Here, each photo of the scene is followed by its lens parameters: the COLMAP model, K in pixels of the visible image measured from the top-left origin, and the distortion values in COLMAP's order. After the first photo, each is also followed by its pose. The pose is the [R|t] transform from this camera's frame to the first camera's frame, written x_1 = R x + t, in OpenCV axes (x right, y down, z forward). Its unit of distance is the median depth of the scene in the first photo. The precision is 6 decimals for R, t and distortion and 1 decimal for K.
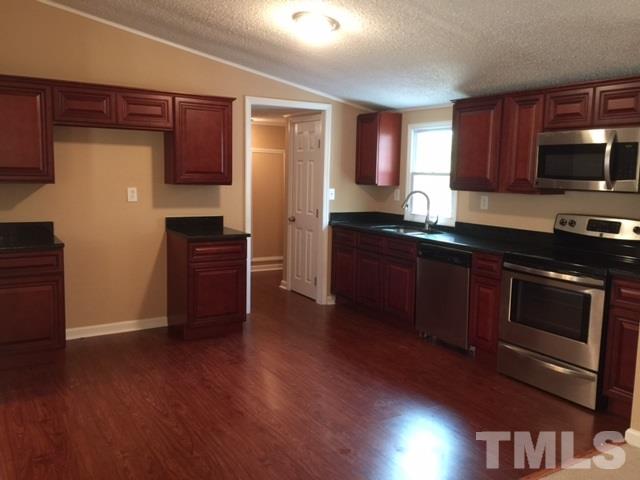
lens RADIAL K [[560.3, 0, 307.9], [0, 560.3, 237.7], [0, 0, 1]] dist [0.105672, 0.001719]
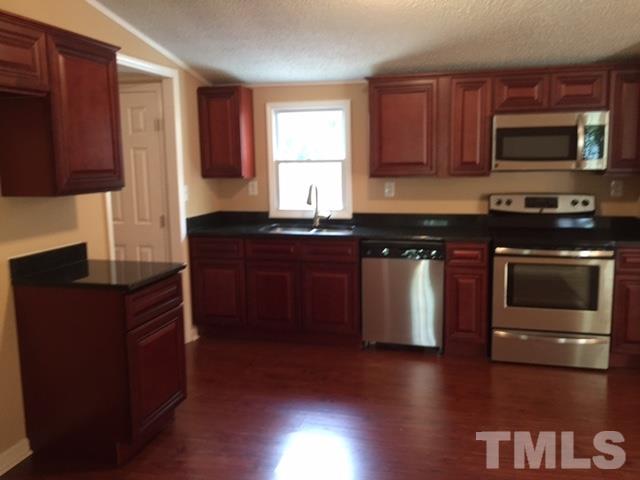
lens RADIAL K [[560.3, 0, 307.9], [0, 560.3, 237.7], [0, 0, 1]] dist [0.105672, 0.001719]
pose [[0.699324, -0.133820, 0.702166, -0.436158], [0.114644, 0.990601, 0.074610, -0.065756], [-0.705551, 0.028323, 0.708093, 0.419854]]
